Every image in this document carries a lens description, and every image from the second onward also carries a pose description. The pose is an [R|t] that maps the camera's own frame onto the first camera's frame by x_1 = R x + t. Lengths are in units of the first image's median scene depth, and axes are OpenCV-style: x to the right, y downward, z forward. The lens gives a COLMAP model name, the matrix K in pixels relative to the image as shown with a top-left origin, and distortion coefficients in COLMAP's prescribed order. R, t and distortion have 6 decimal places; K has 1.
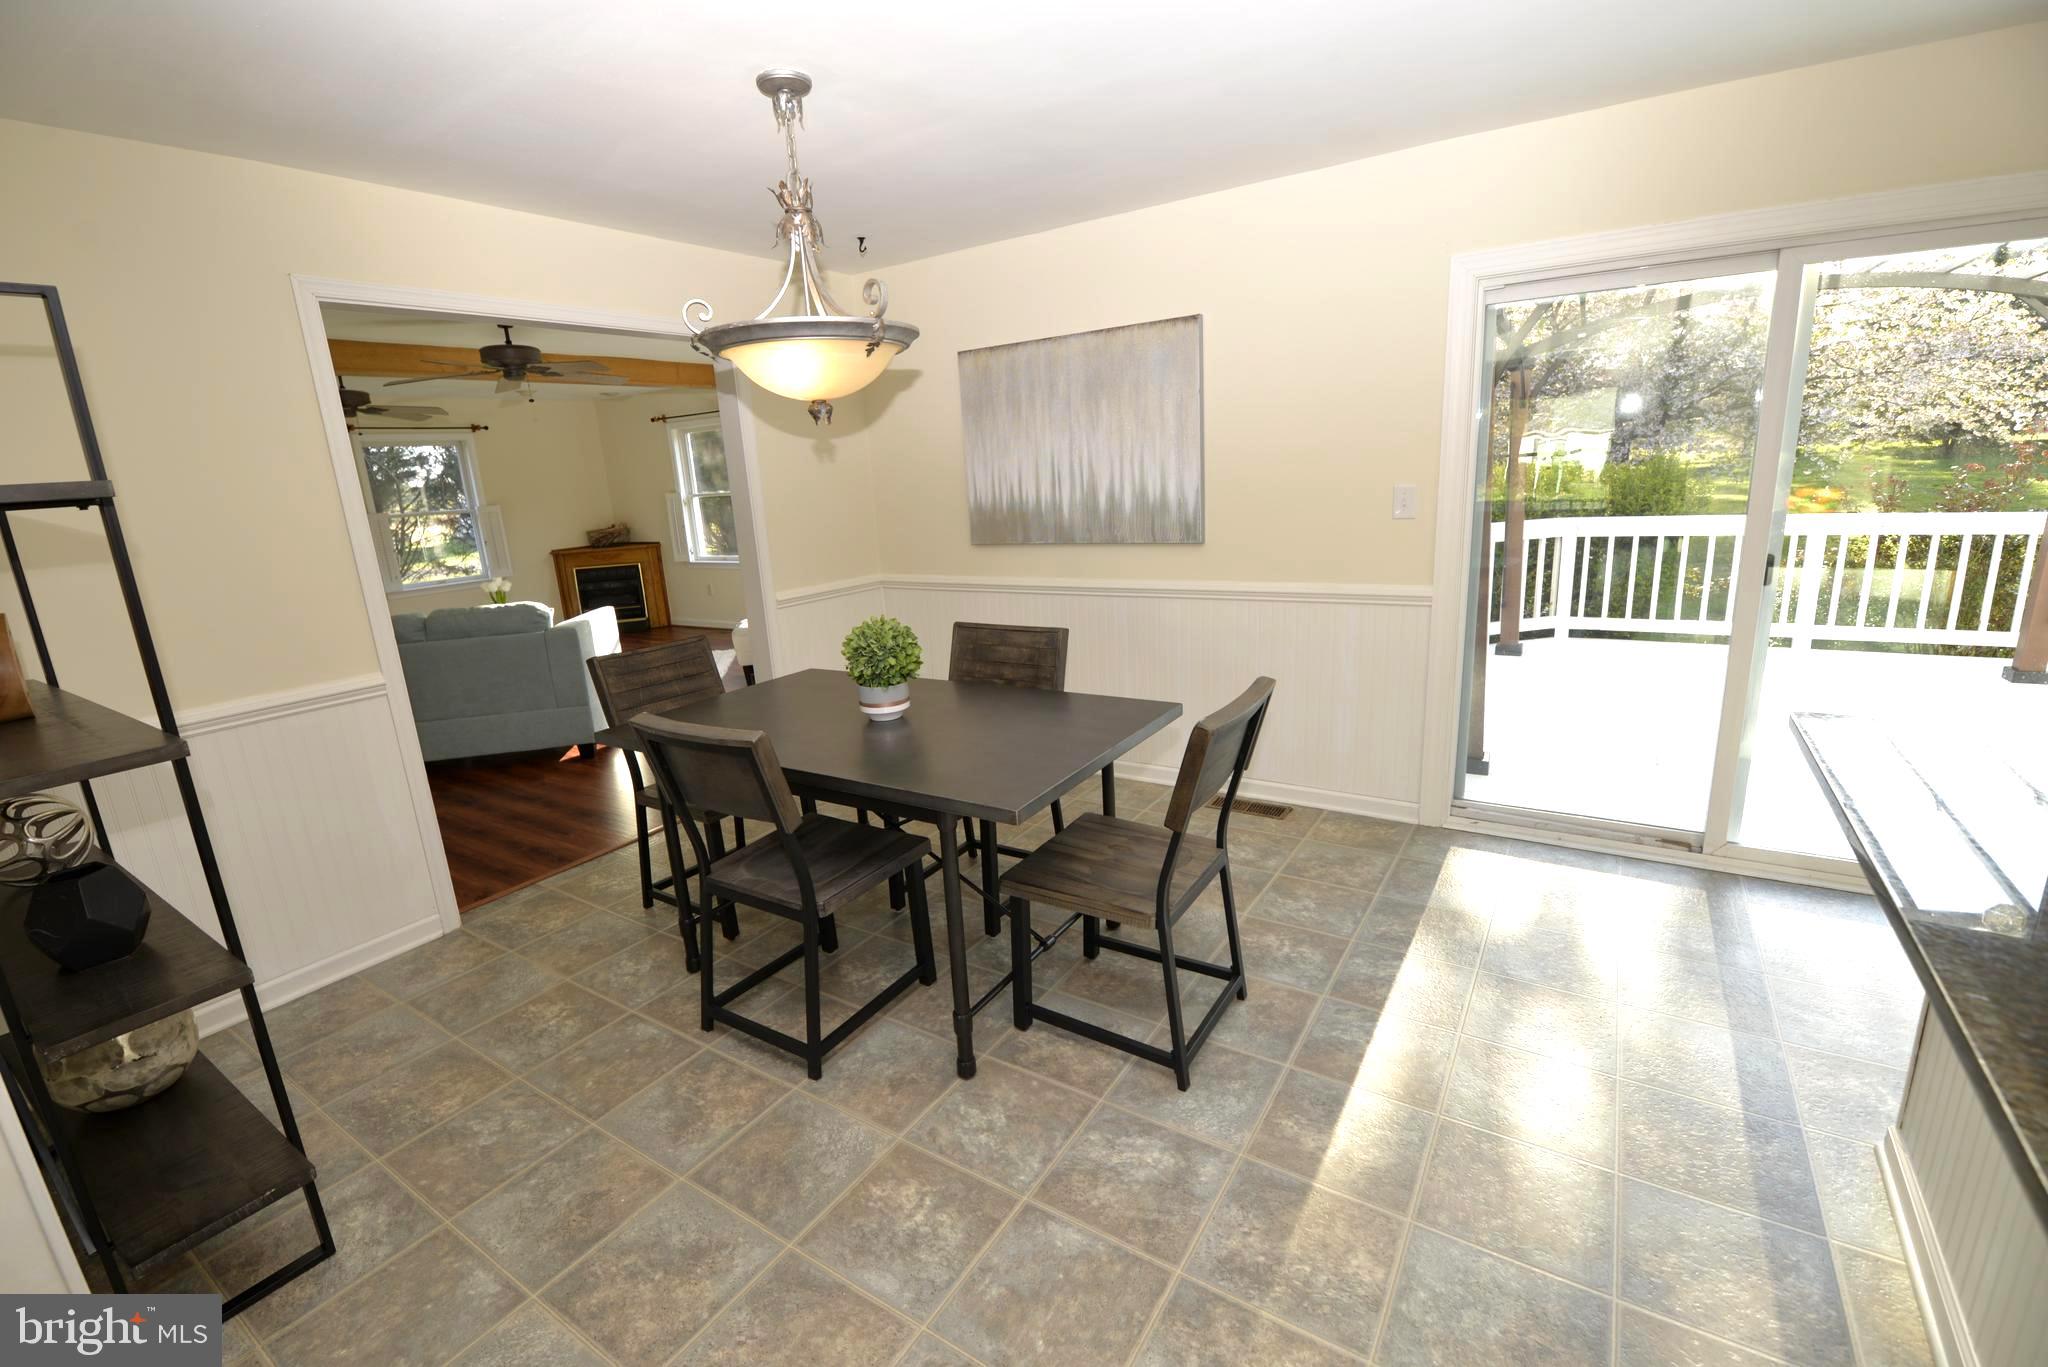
lens RADIAL K [[892.4, 0, 1011.9], [0, 892.4, 691.5], [0, 0, 1]] dist [-0.005560, -0.005655]
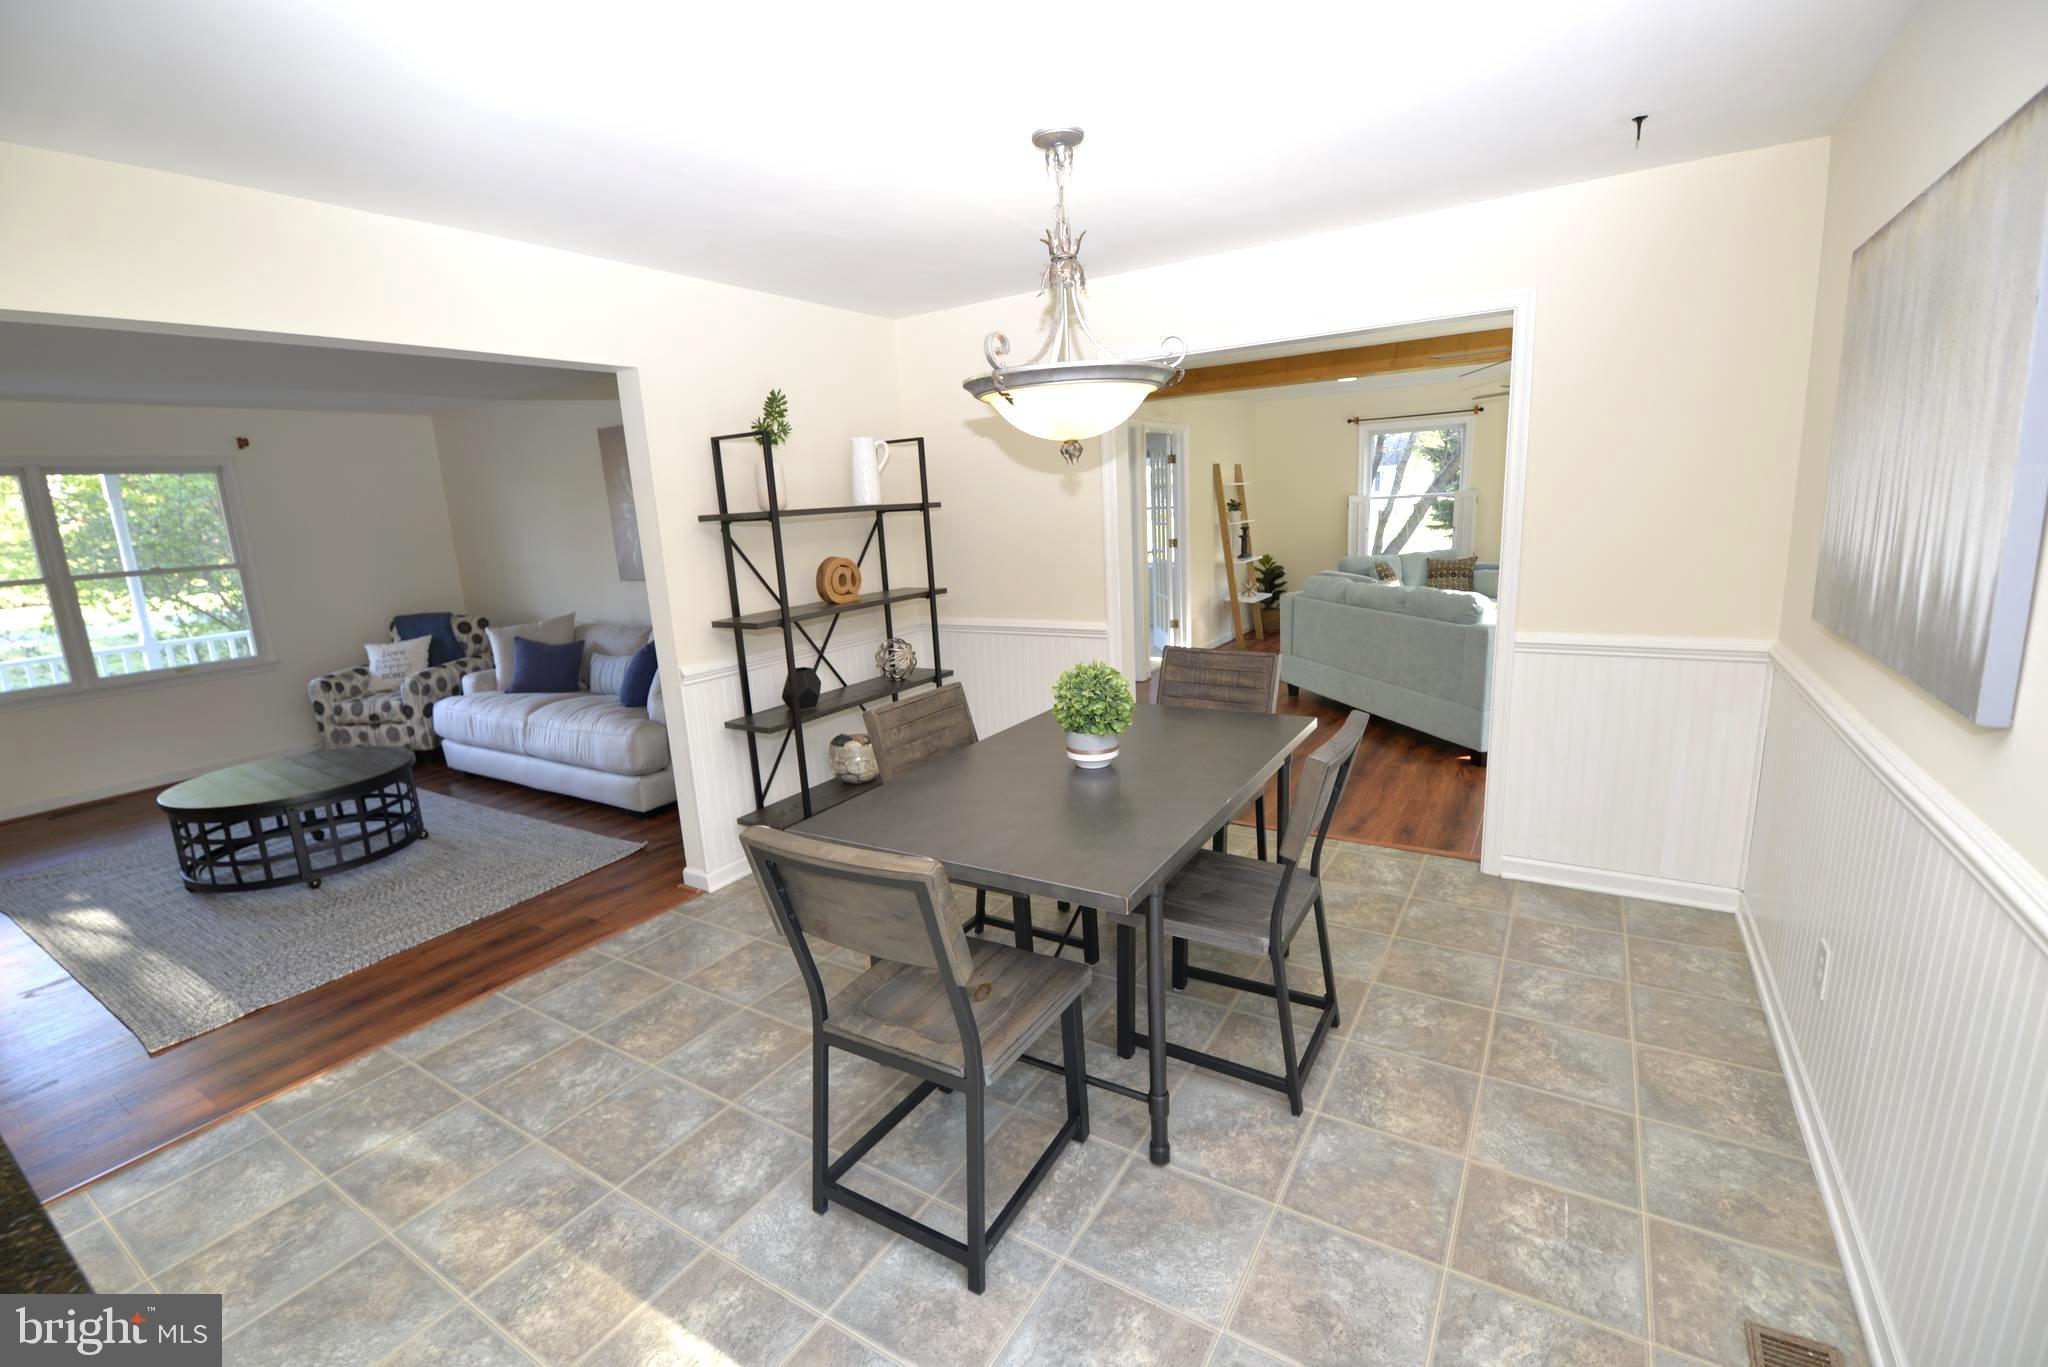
lens RADIAL K [[892.4, 0, 1012.2], [0, 892.4, 688.2], [0, 0, 1]] dist [-0.005560, -0.005655]
pose [[0.018217, 0.262846, -0.964666, 0.481208], [-0.194935, 0.947244, 0.254418, -0.174070], [0.980647, 0.183413, 0.068494, 0.526448]]
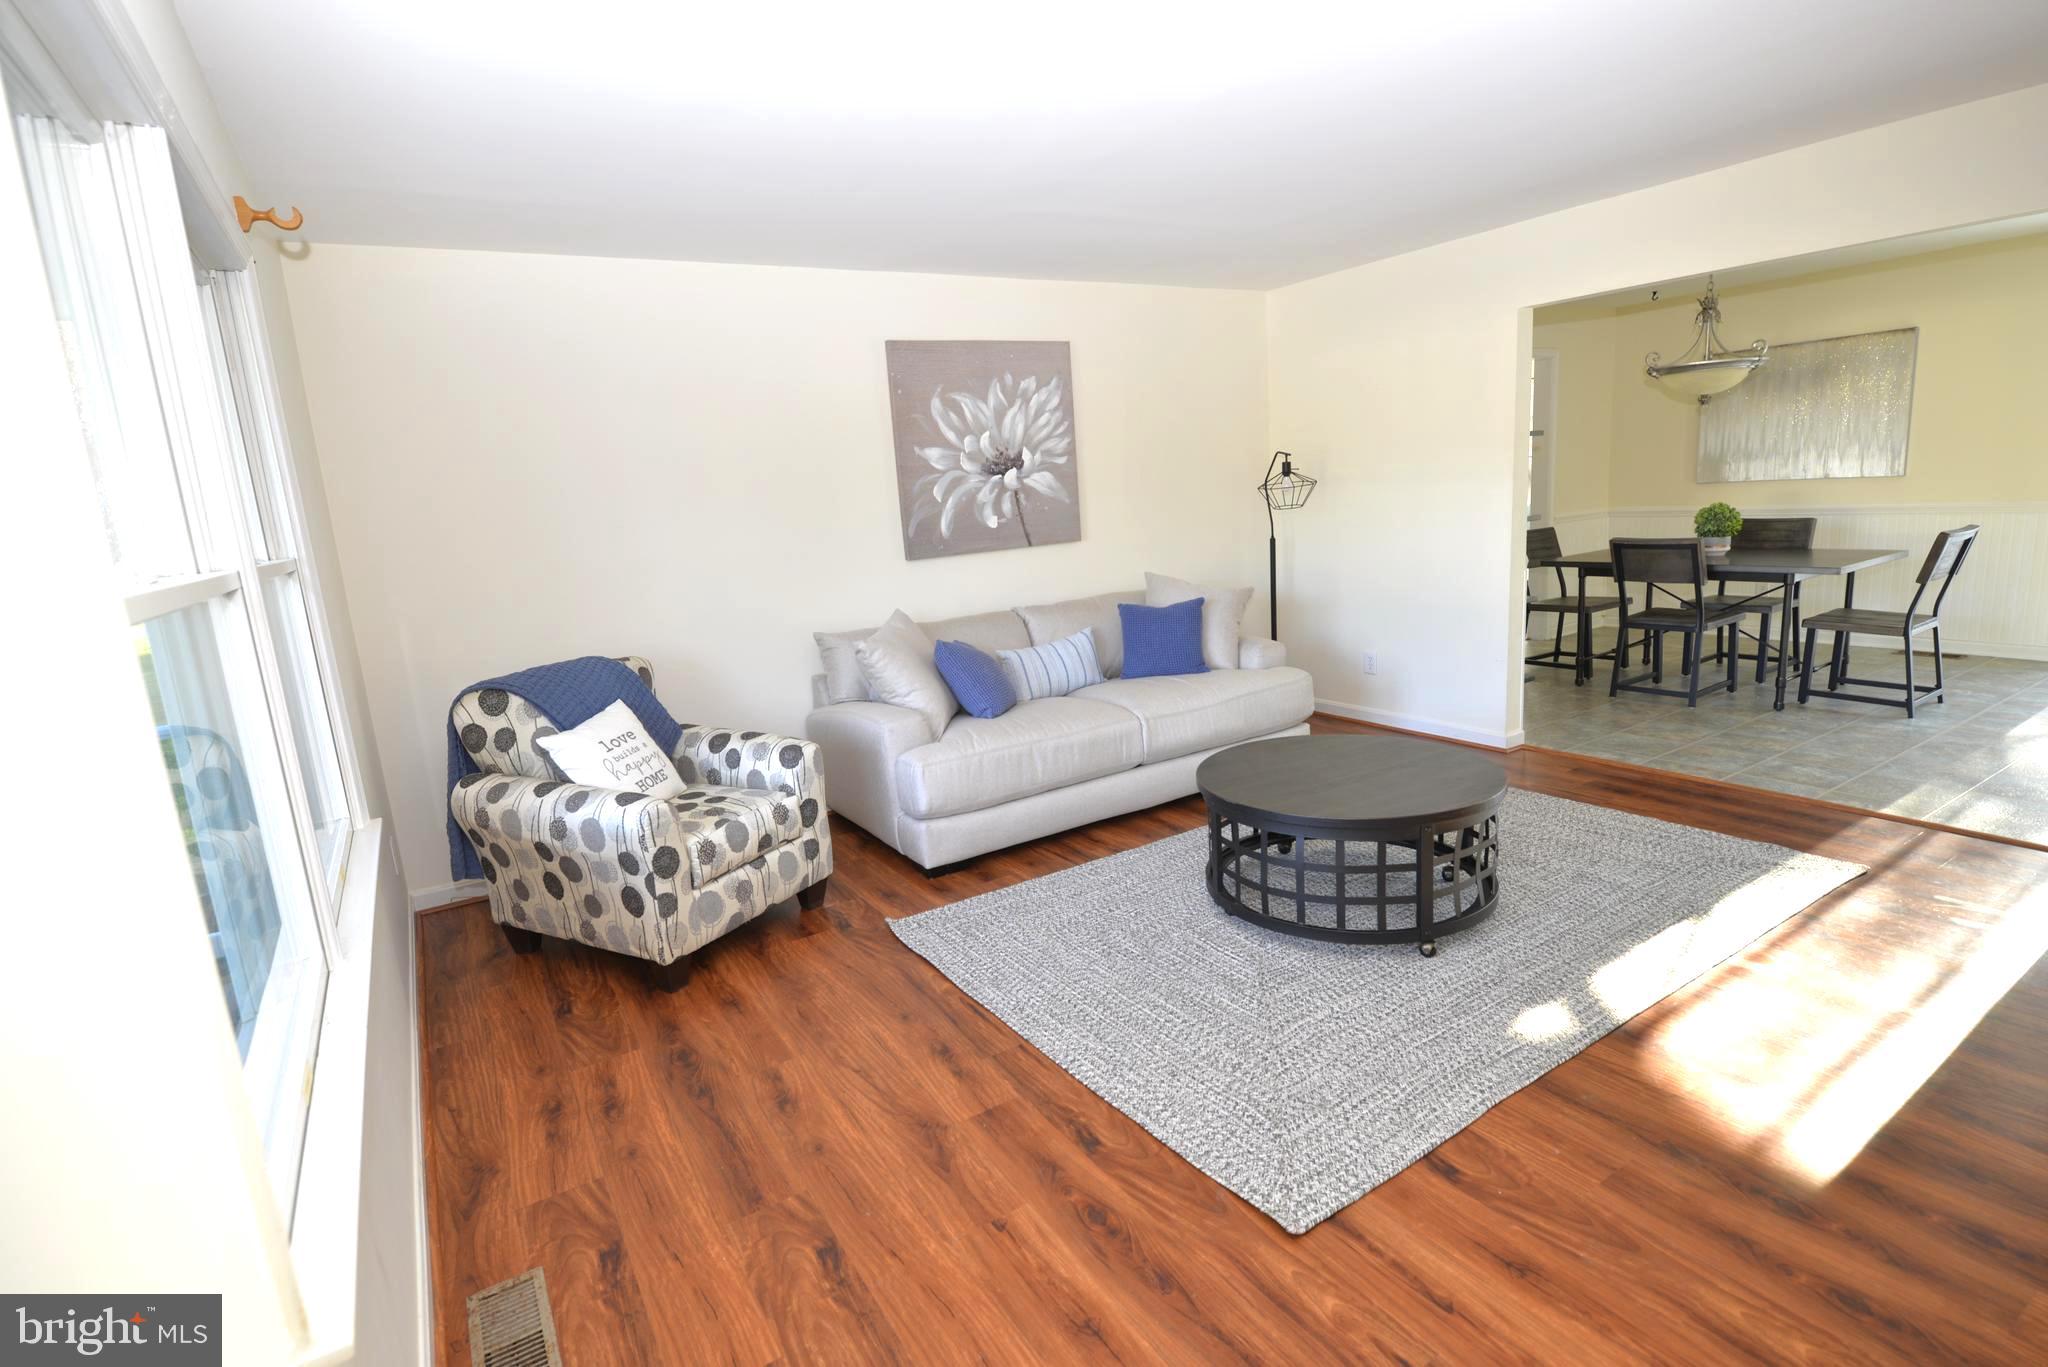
lens RADIAL K [[993.4, 0, 1019.3], [0, 993.4, 687.8], [0, 0, 1]] dist [0.001267, -0.005677]
pose [[0.908523, 0.080457, -0.410015, -0.380304], [-0.088292, 0.996095, -0.000175, 0.282205], [0.408400, 0.036360, 0.912079, -0.991287]]
